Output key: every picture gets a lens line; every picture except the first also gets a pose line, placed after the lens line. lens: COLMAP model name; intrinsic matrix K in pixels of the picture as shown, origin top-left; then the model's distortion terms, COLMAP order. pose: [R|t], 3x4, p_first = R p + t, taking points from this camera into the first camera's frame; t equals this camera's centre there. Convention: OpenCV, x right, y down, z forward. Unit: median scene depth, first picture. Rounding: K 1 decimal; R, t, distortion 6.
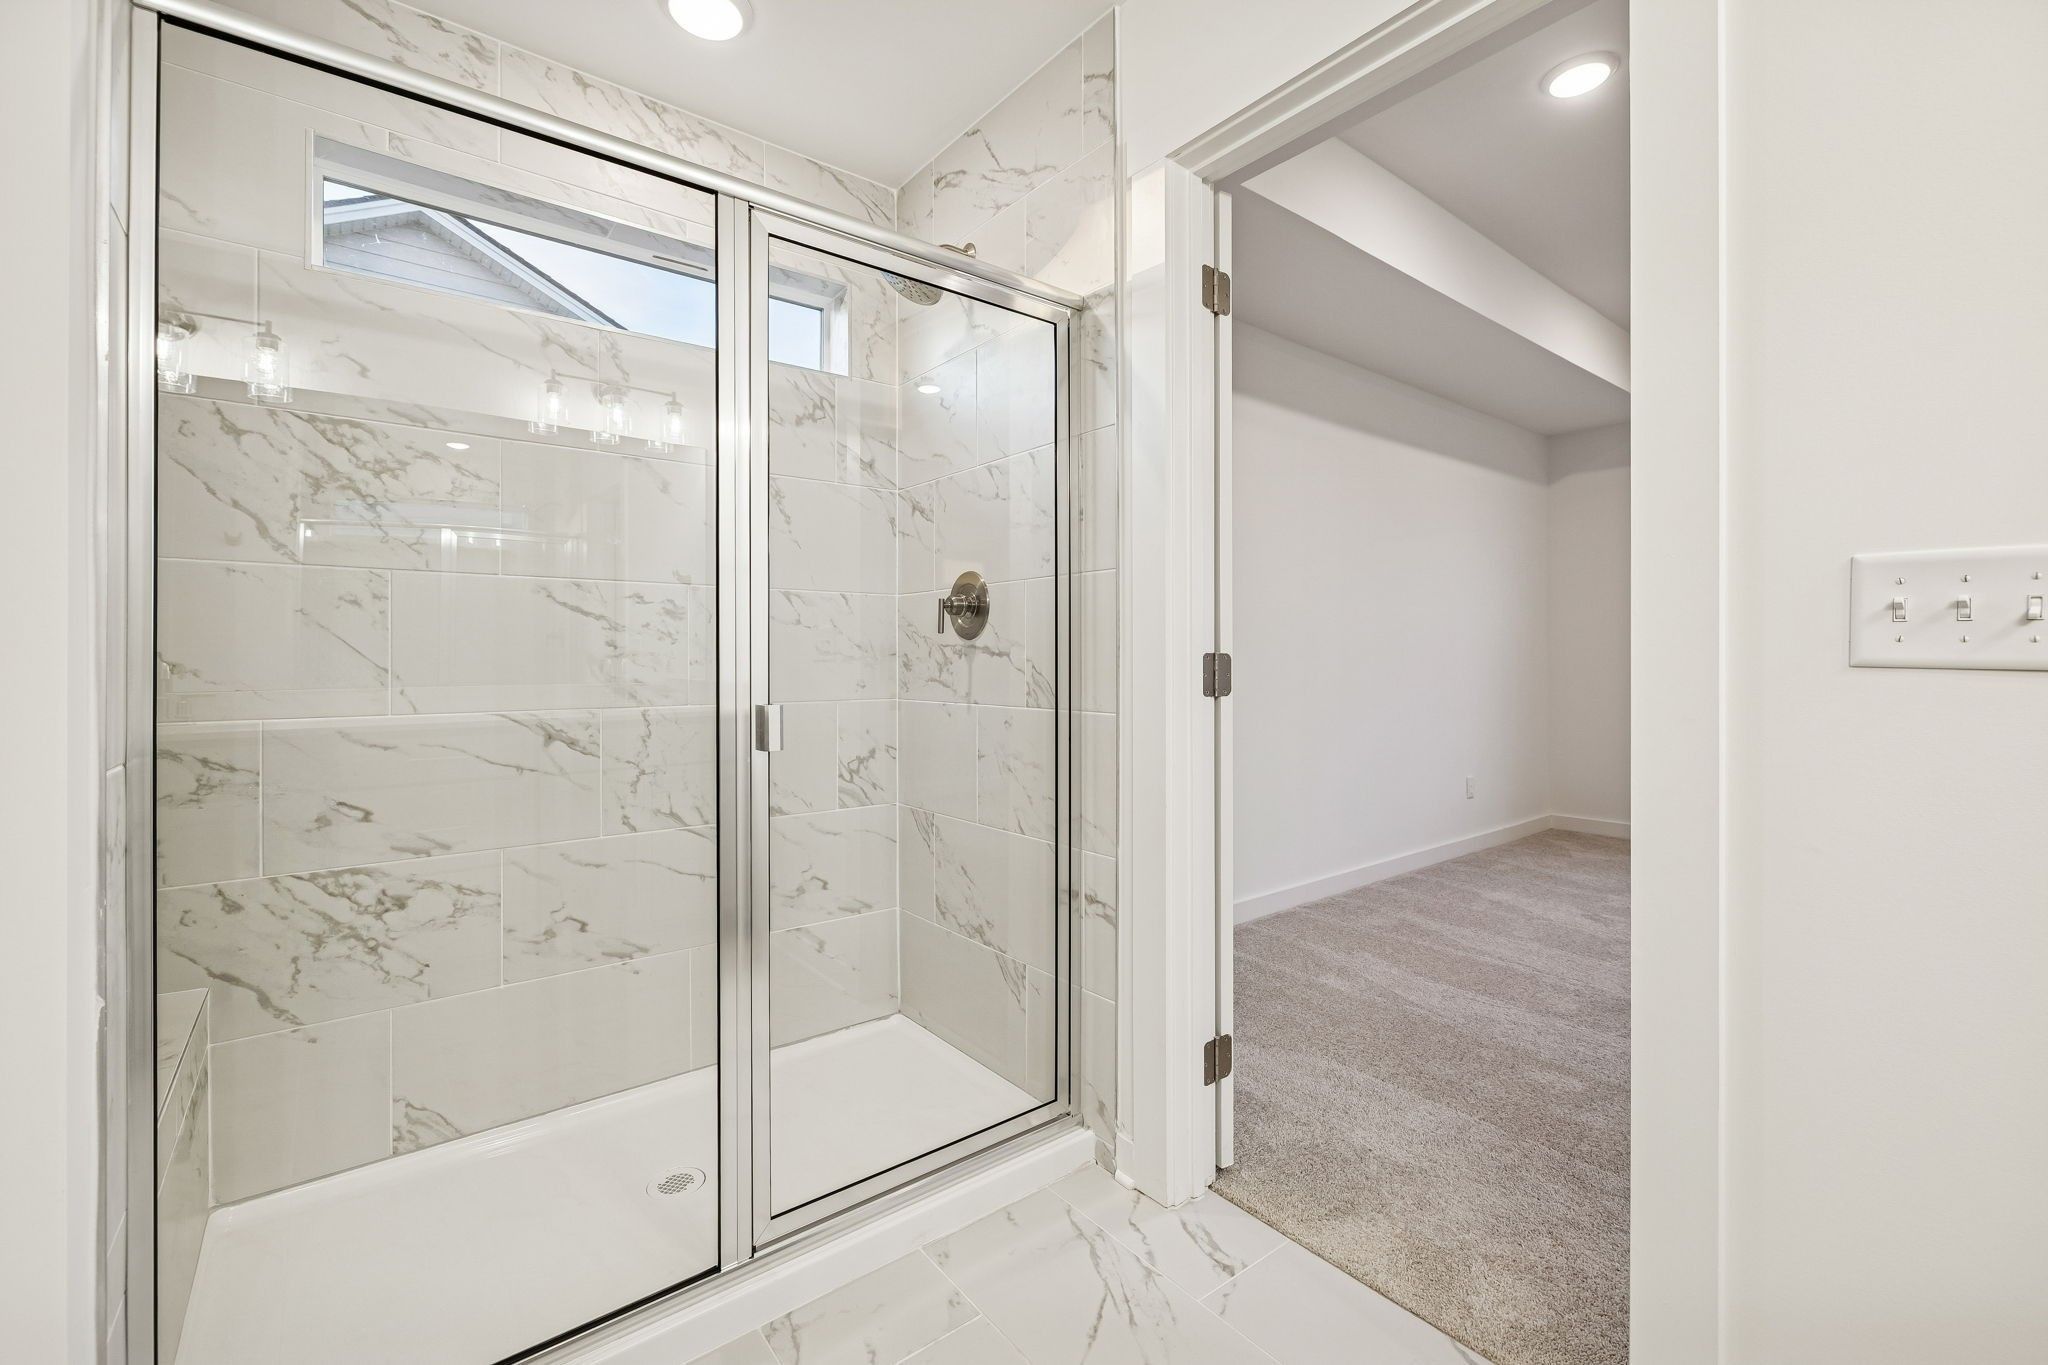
lens RADIAL K [[861.4, 0, 1026.3], [0, 861.4, 674.3], [0, 0, 1]] dist [-0.002584, -0.000309]
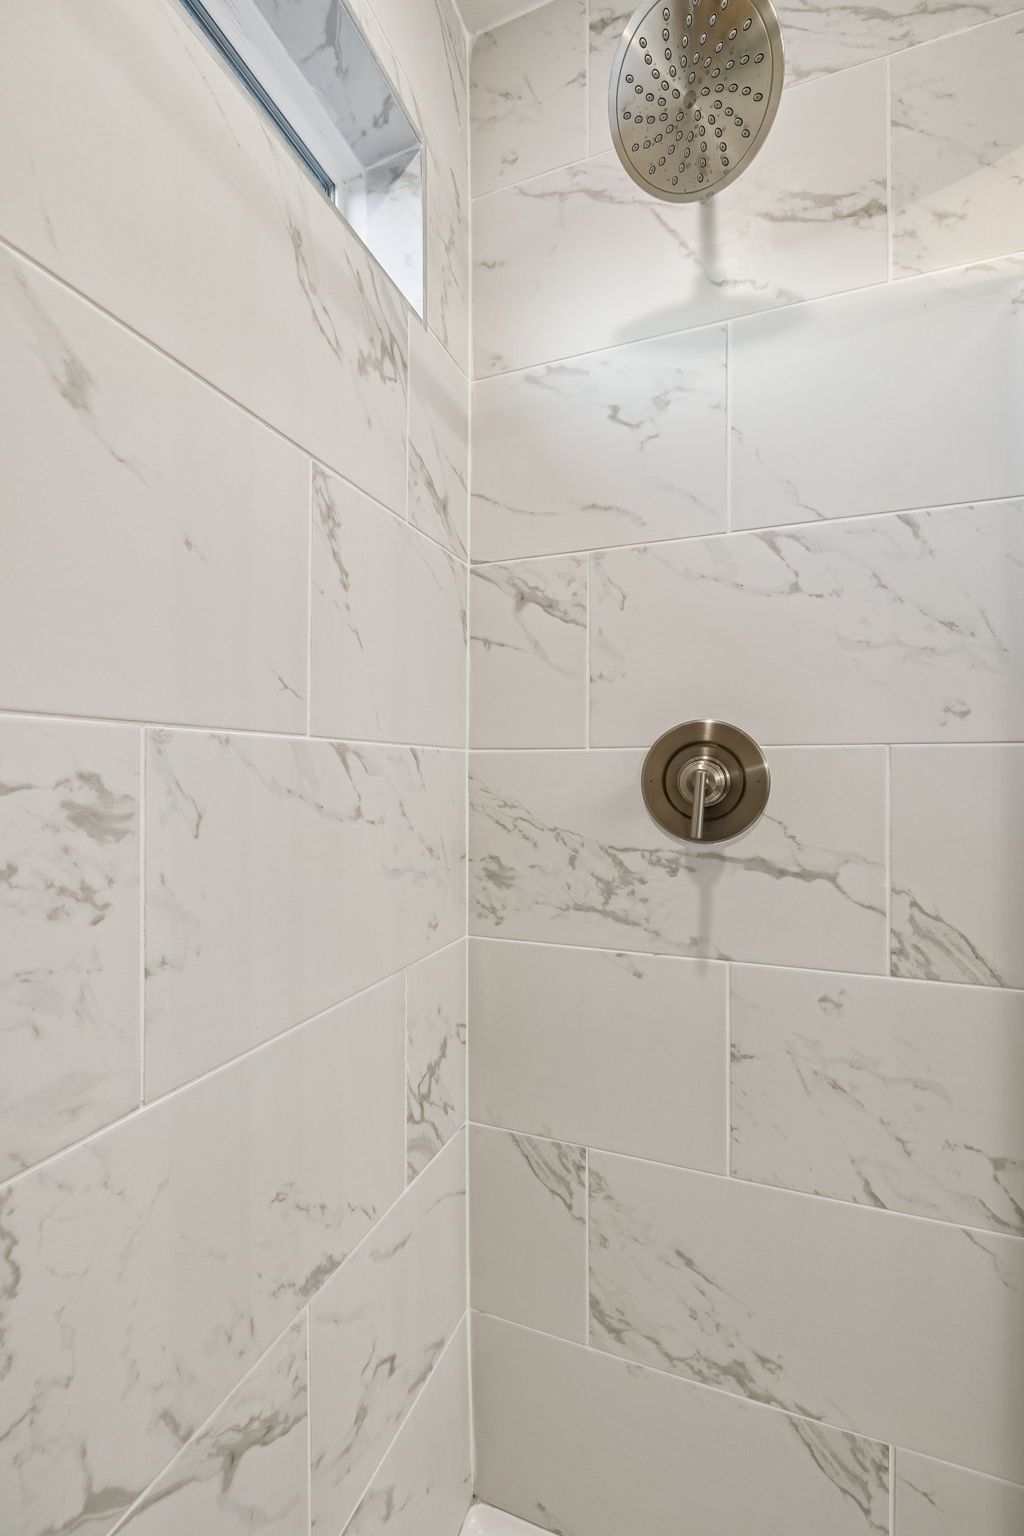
lens RADIAL K [[646.0, 0, 514.5], [0, 646.0, 776.0], [0, 0, 1]] dist [-0.002584, -0.000309]
pose [[0.859713, 0.002039, 0.510774, -0.365451], [0.005234, 0.999904, -0.012801, -0.074954], [-0.510751, 0.013678, 0.859620, 0.671859]]
